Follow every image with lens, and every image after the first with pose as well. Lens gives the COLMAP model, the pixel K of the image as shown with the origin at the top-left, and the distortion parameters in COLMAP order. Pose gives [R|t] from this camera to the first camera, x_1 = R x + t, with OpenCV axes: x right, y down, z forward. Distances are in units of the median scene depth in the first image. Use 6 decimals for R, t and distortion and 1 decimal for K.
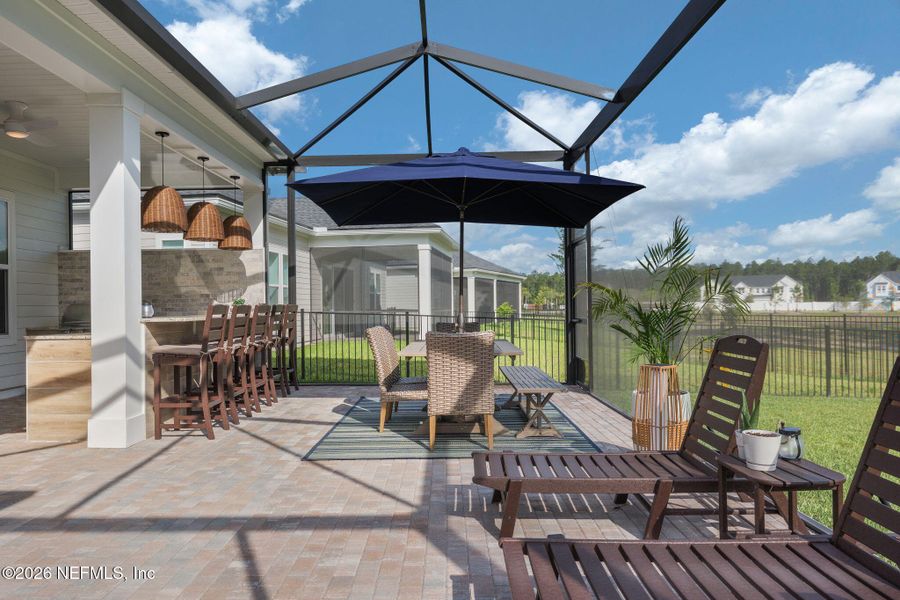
lens RADIAL K [[593.1, 0, 451.8], [0, 593.1, 308.0], [0, 0, 1]] dist [-0.000749, -0.000589]
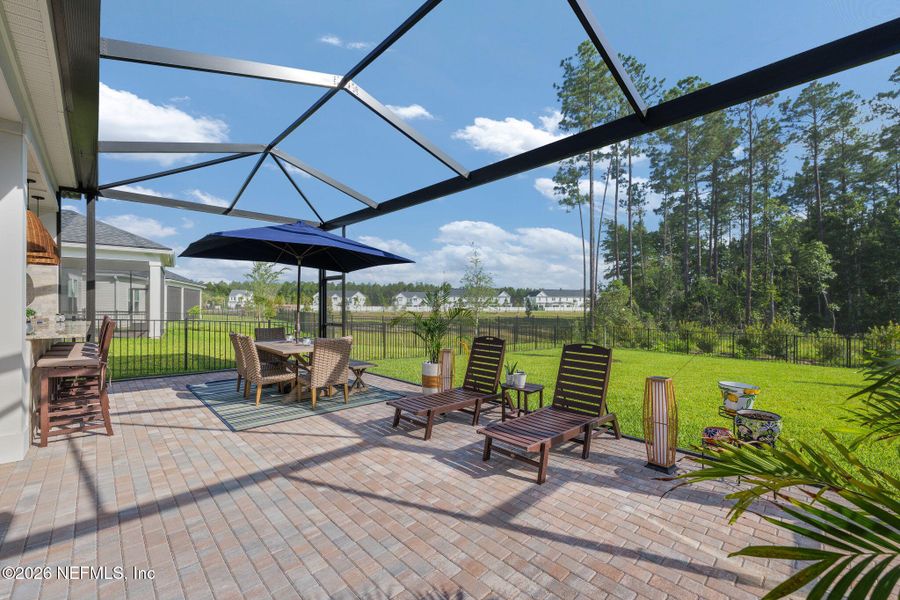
lens RADIAL K [[365.4, 0, 444.7], [0, 365.4, 307.9], [0, 0, 1]] dist [0.001354, -0.001145]
pose [[0.730047, 0.012421, 0.683285, -0.254802], [-0.011634, 0.999916, -0.005746, -0.022420], [-0.683298, -0.003754, 0.730130, 0.005947]]
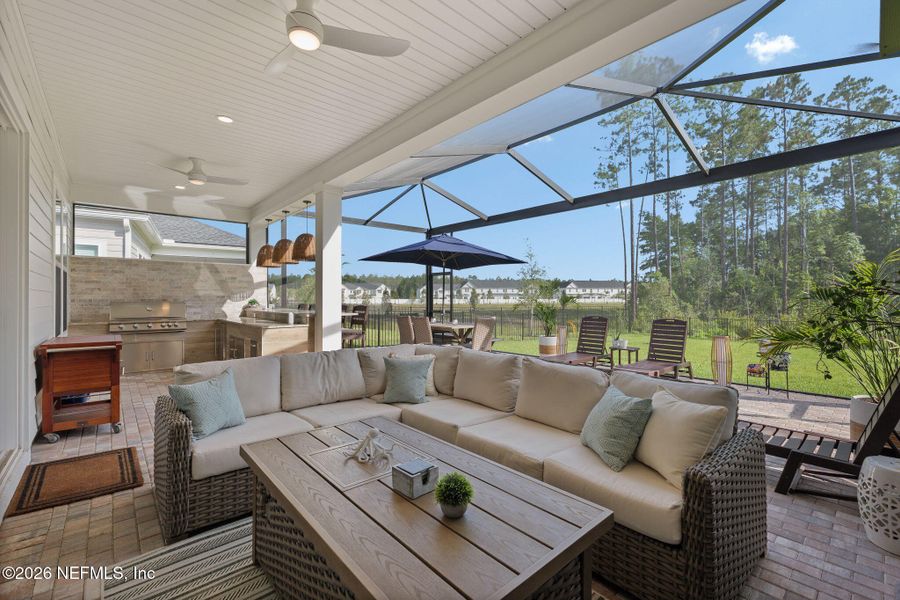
lens RADIAL K [[380.3, 0, 465.1], [0, 380.3, 297.5], [0, 0, 1]] dist [-0.000958, 0.000713]
pose [[0.736454, 0.013057, 0.676362, -0.599037], [-0.005917, 0.999900, -0.012861, -0.010789], [-0.676462, 0.005470, 0.736457, -0.053781]]
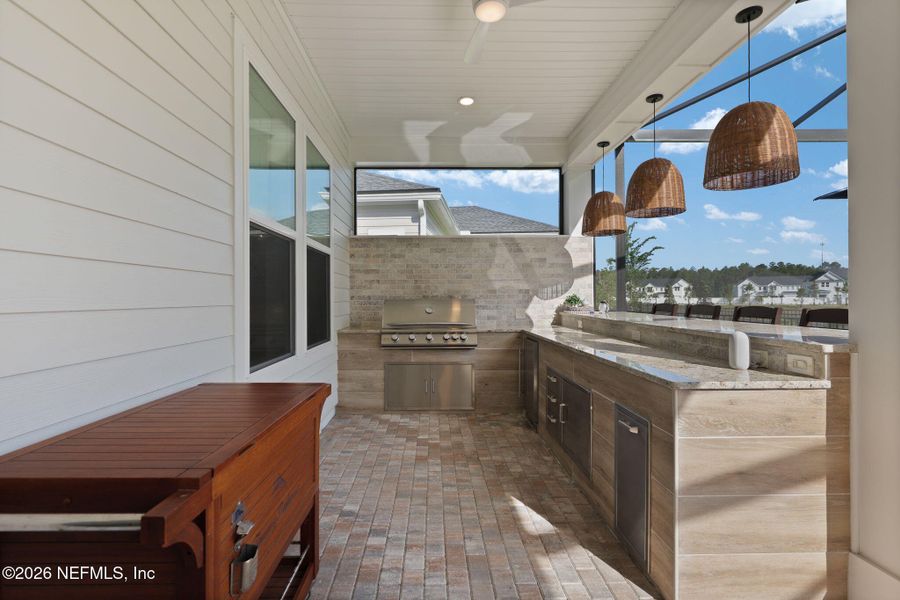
lens RADIAL K [[415.6, 0, 446.9], [0, 415.6, 297.9], [0, 0, 1]] dist [0.004506, 0.000258]
pose [[0.999722, 0.007884, 0.022243, -0.539580], [-0.007792, 0.999961, -0.004249, -0.007845], [-0.022275, 0.004075, 0.999744, 0.410230]]
